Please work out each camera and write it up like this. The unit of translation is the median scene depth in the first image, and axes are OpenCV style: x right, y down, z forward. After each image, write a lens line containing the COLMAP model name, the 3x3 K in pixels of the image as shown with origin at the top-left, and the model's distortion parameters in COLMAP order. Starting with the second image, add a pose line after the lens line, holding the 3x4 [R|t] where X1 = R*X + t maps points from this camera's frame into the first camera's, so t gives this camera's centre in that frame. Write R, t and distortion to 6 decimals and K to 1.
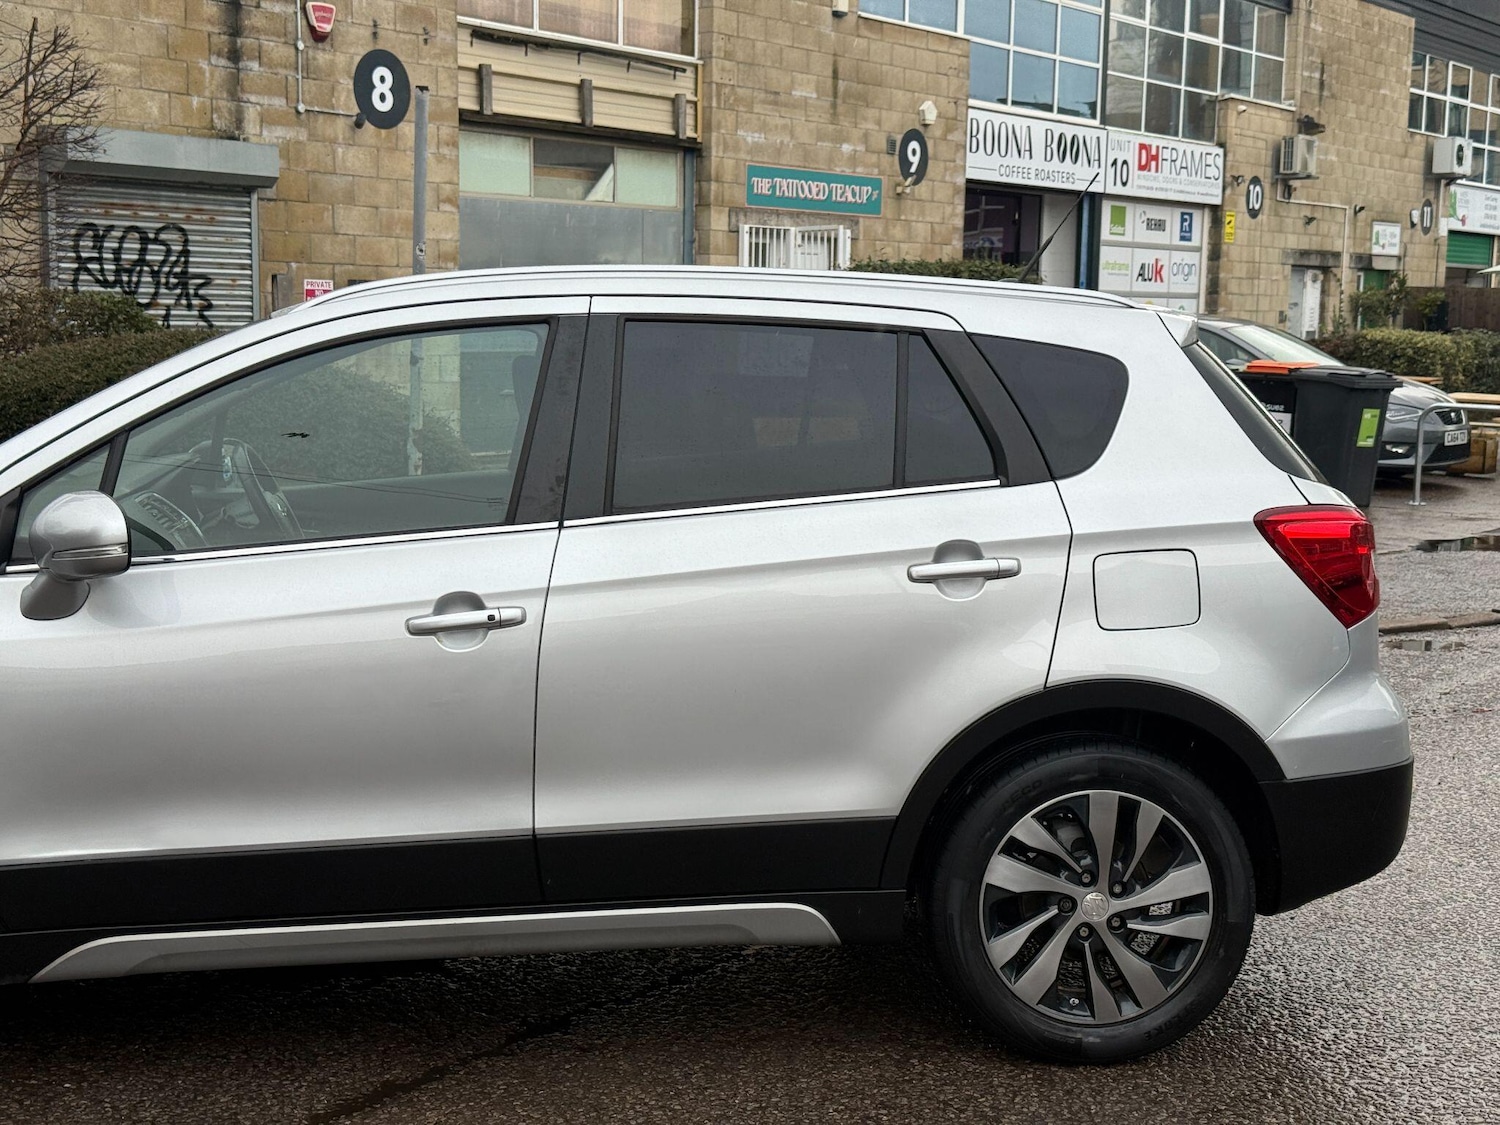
lens RADIAL K [[2097.1, 0, 758.6], [0, 2097.1, 573.7], [0, 0, 1]] dist [0.109989, 0.000000]
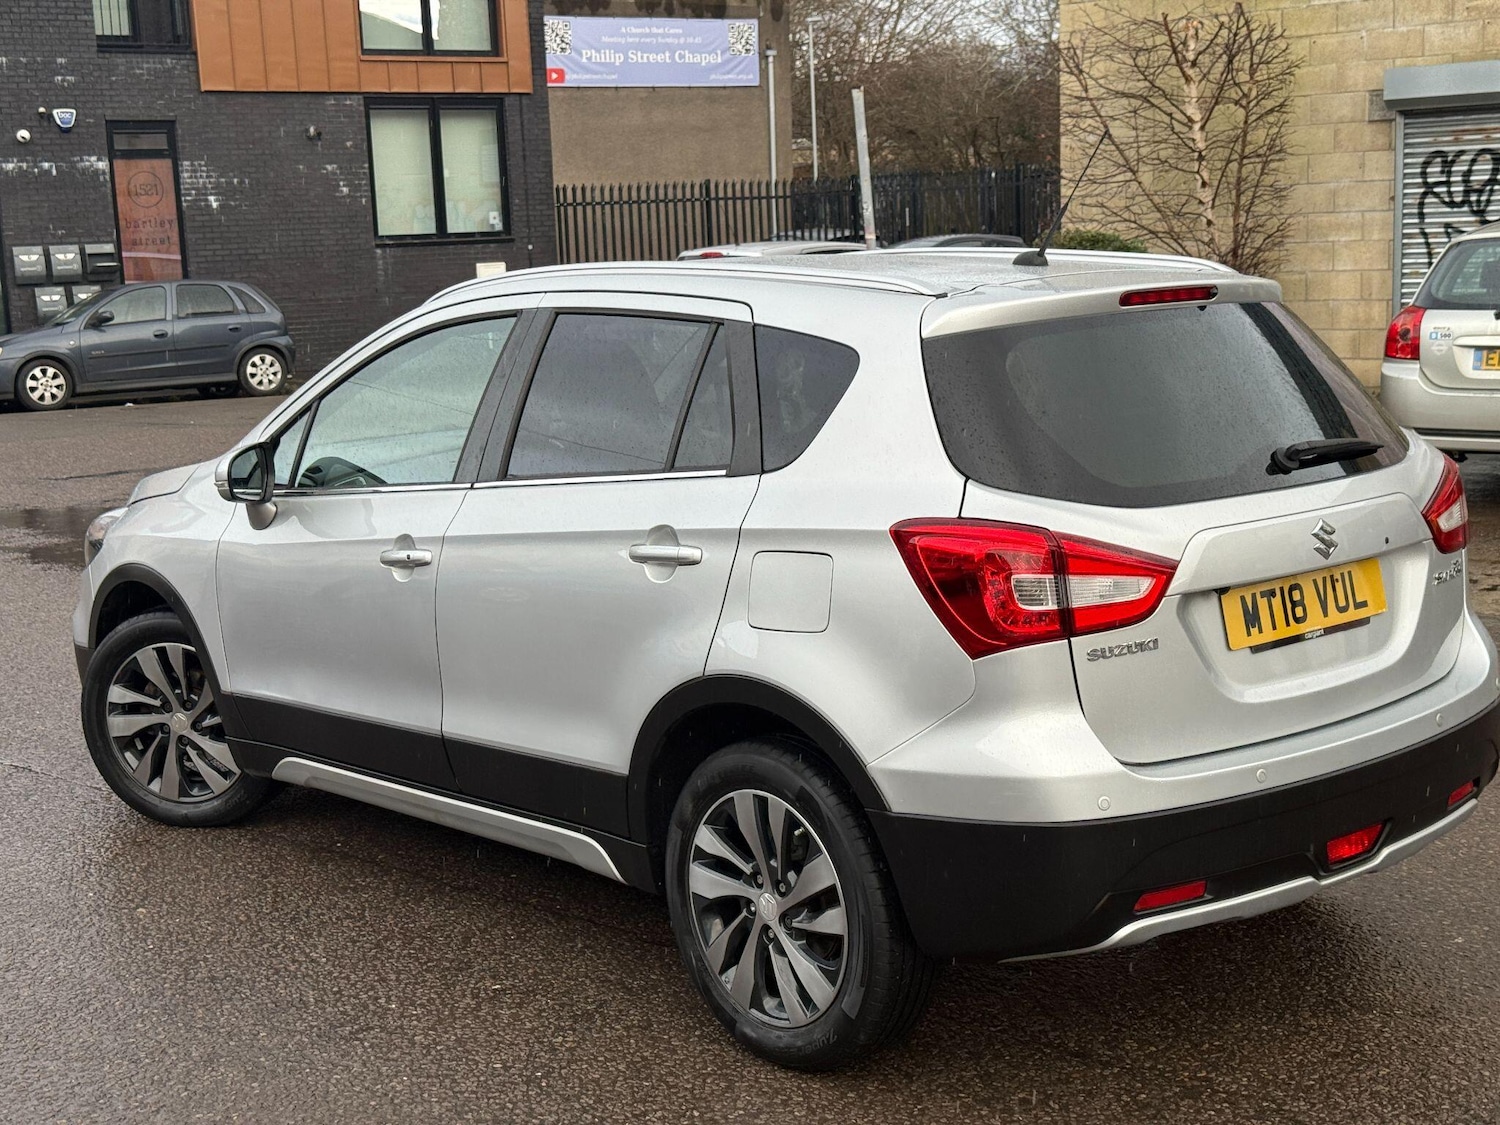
lens RADIAL K [[2097.1, 0, 762.7], [0, 2097.1, 553.7], [0, 0, 1]] dist [0.109989, 0.000000]
pose [[0.574833, 0.089640, -0.813346, 0.235207], [-0.055898, 0.995961, 0.070260, -0.018788], [0.816359, 0.005076, 0.577522, 0.104451]]
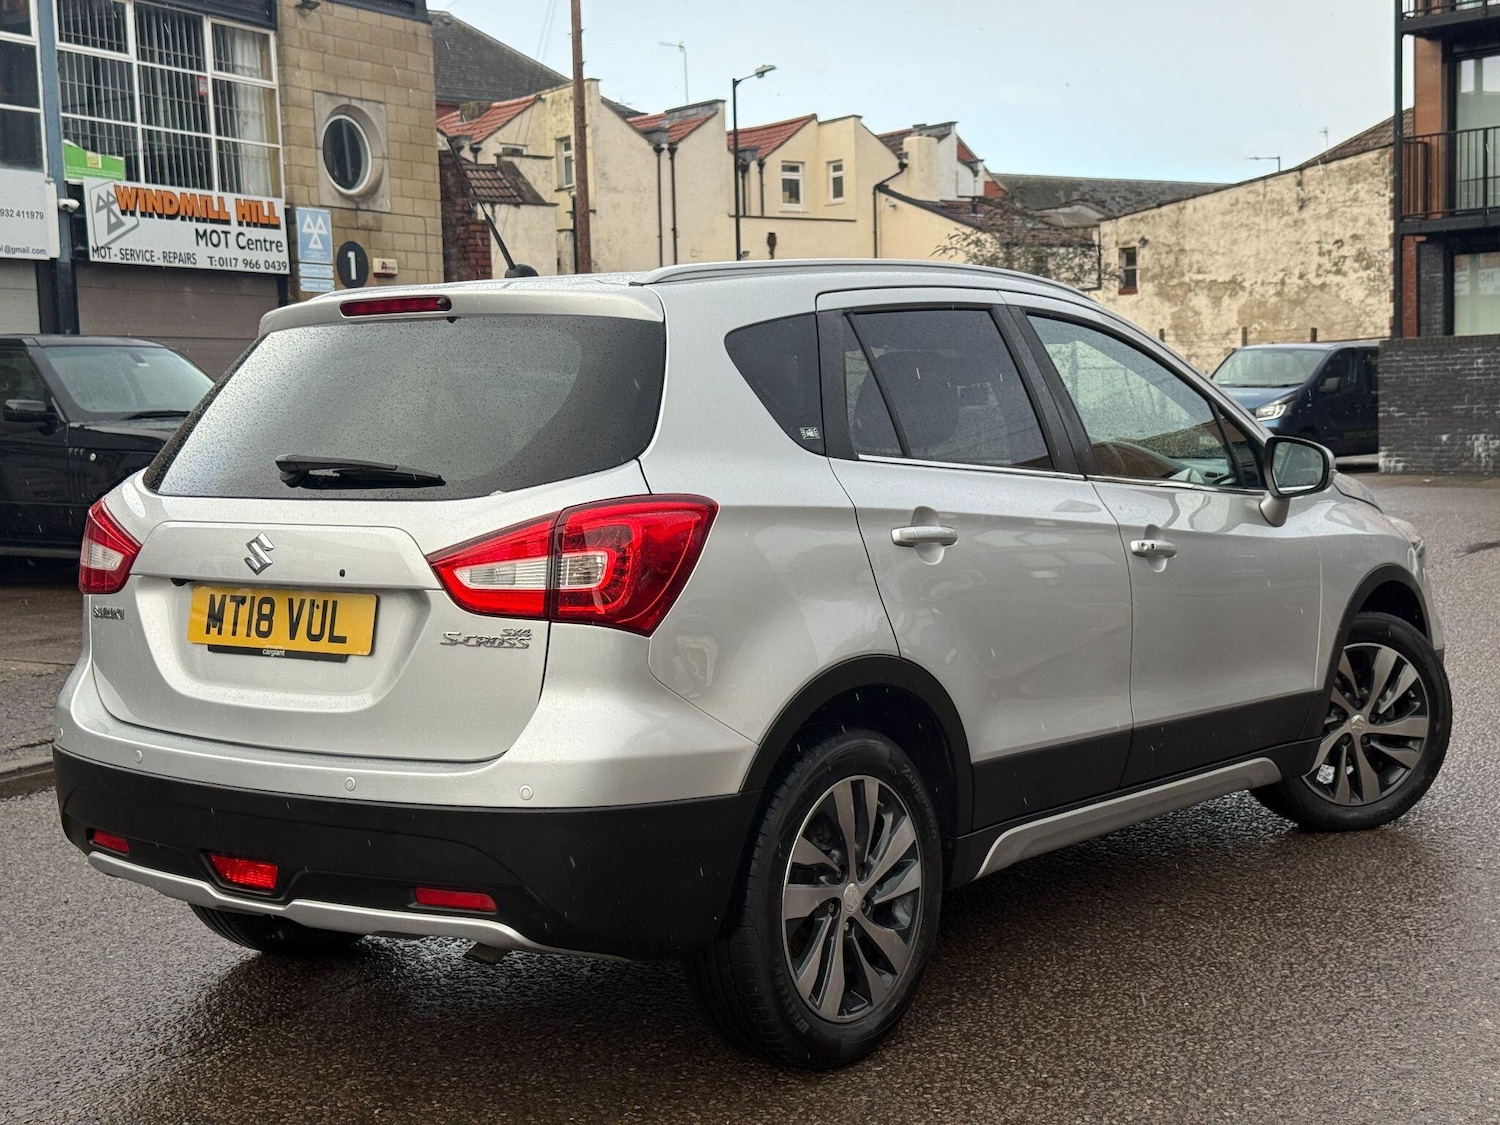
lens RADIAL K [[2097.1, 0, 750.8], [0, 2097.1, 581.6], [0, 0, 1]] dist [0.109989, 0.000000]
pose [[-0.690335, 0.063878, -0.720664, 0.207394], [-0.072932, 0.984877, 0.157159, -0.044750], [0.719804, 0.161052, -0.675236, 0.492365]]
